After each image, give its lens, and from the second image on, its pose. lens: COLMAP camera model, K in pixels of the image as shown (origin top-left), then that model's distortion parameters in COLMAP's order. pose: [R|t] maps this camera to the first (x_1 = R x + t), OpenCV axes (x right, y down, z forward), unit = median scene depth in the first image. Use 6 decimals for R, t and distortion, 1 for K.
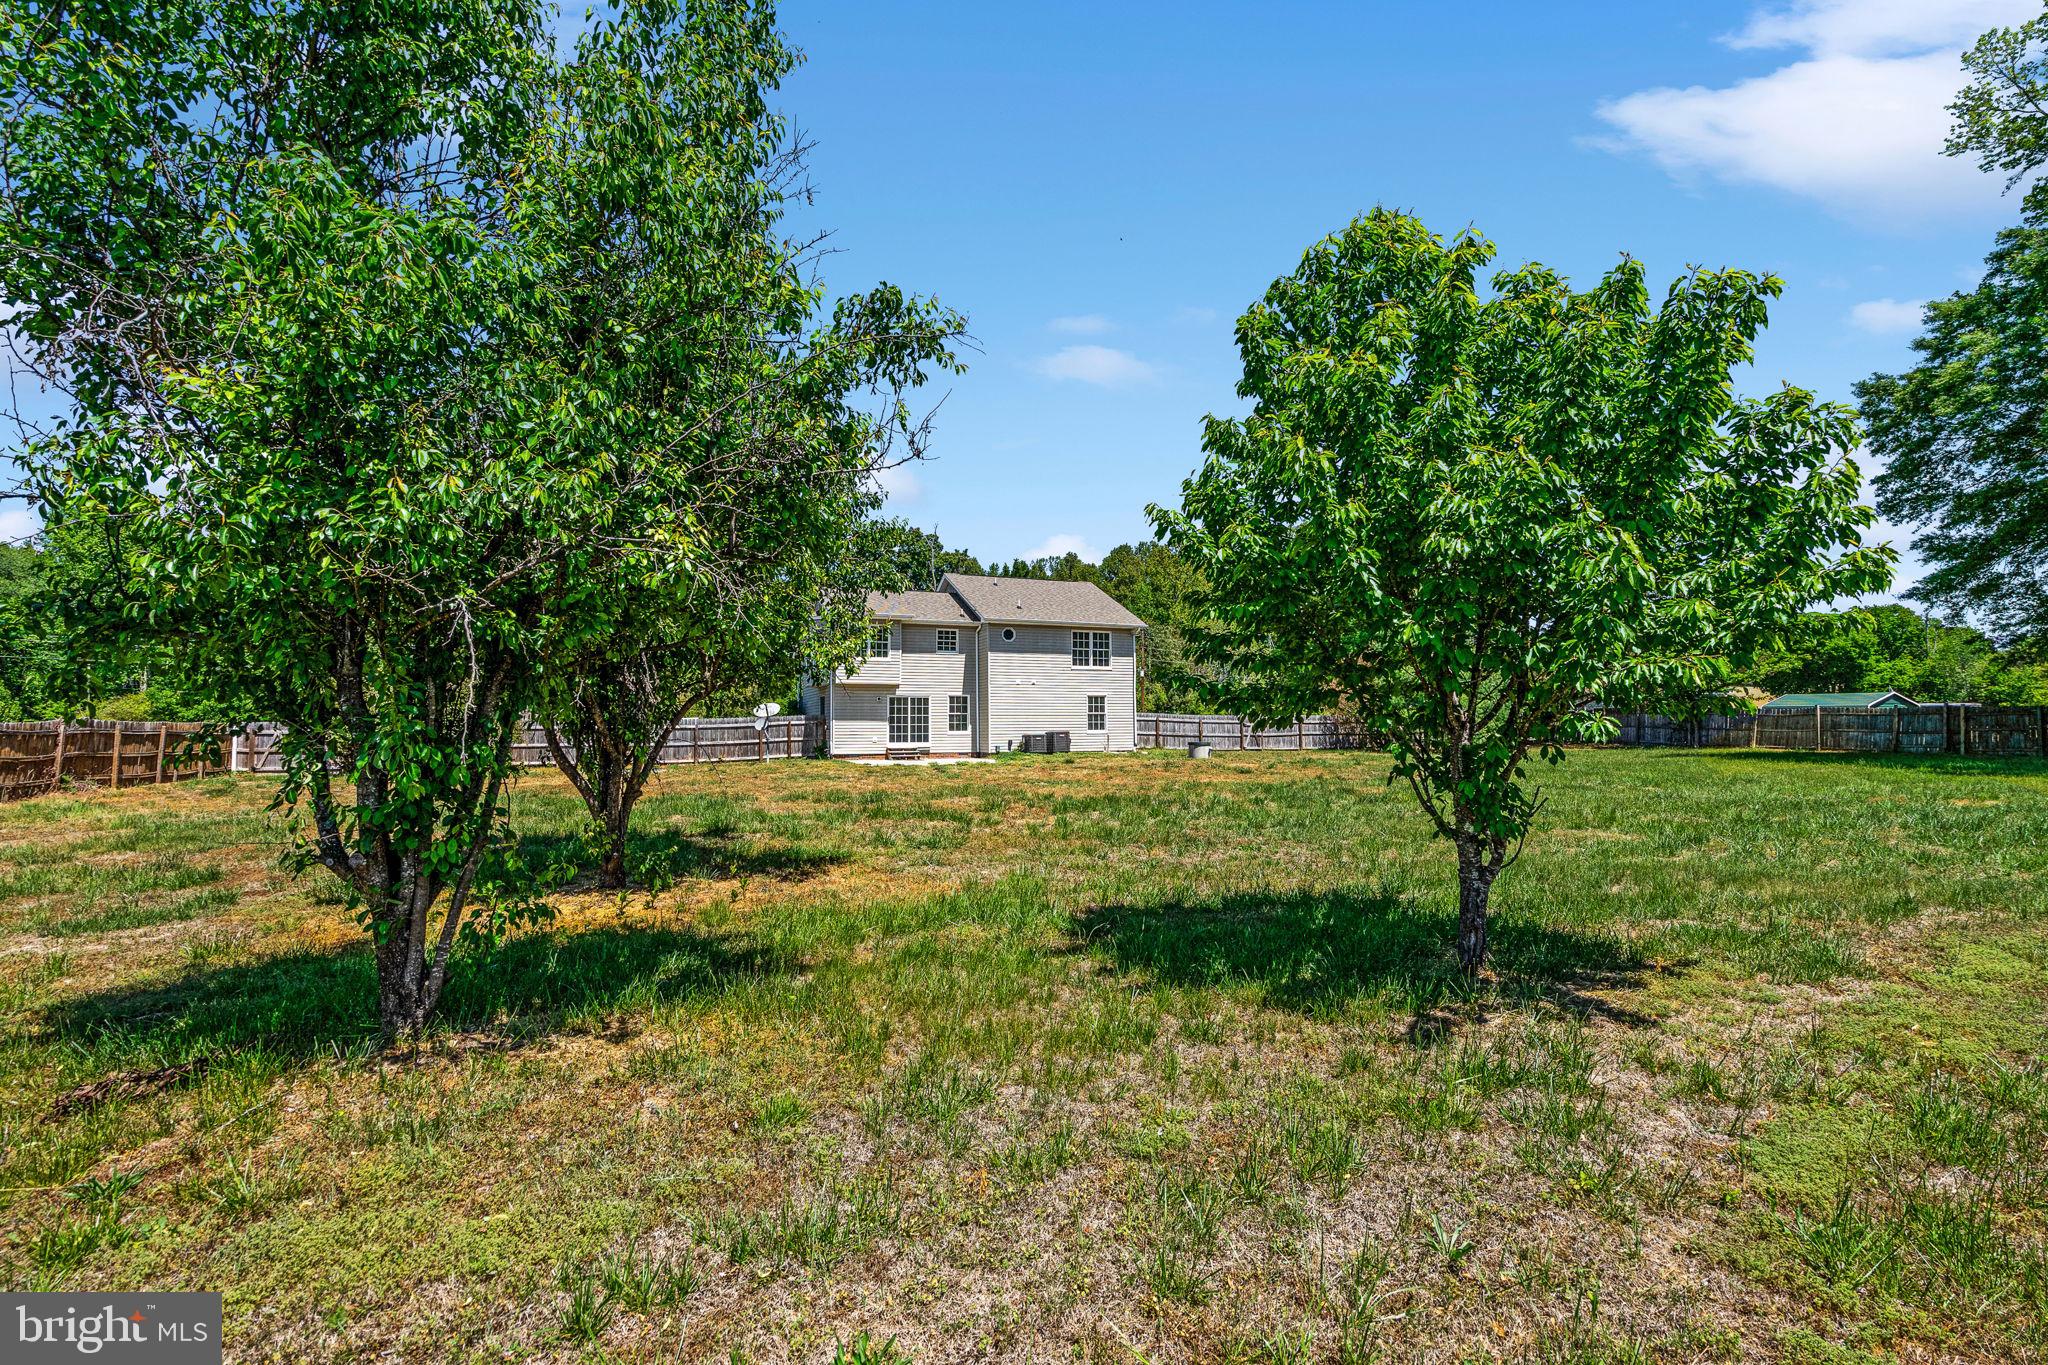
lens RADIAL K [[922.5, 0, 1024.7], [0, 922.5, 687.5], [0, 0, 1]] dist [-0.006894, 0.003405]
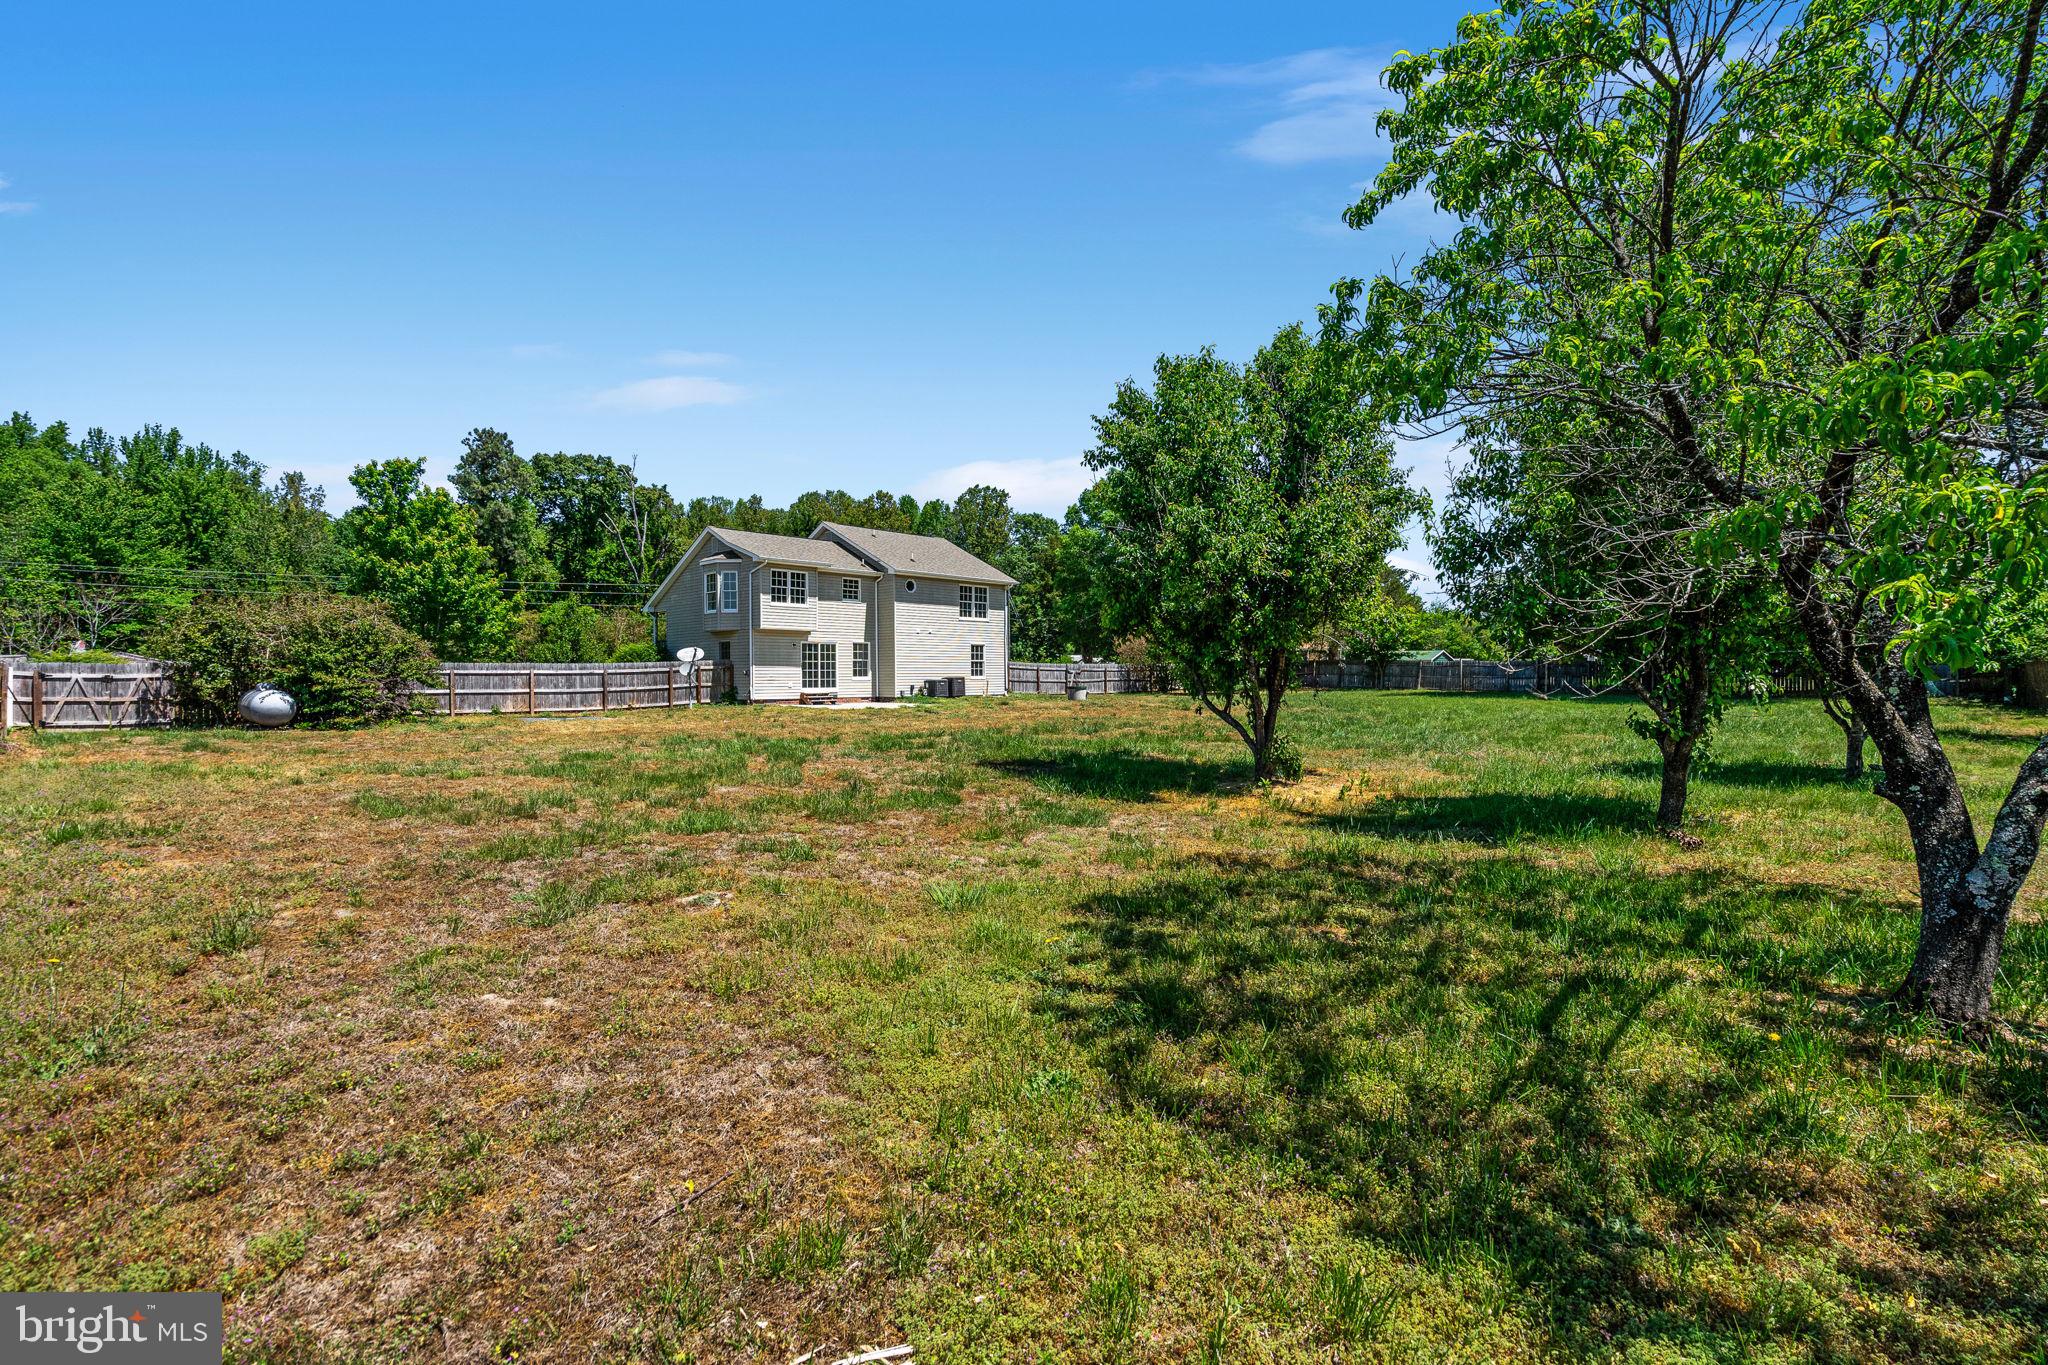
lens RADIAL K [[922.5, 0, 1021.4], [0, 922.5, 678.2], [0, 0, 1]] dist [-0.006894, 0.003405]
pose [[0.914740, 0.000044, 0.404042, -0.328913], [-0.018189, 0.998991, 0.041071, 0.002808], [-0.403632, -0.044918, 0.913818, -0.027155]]
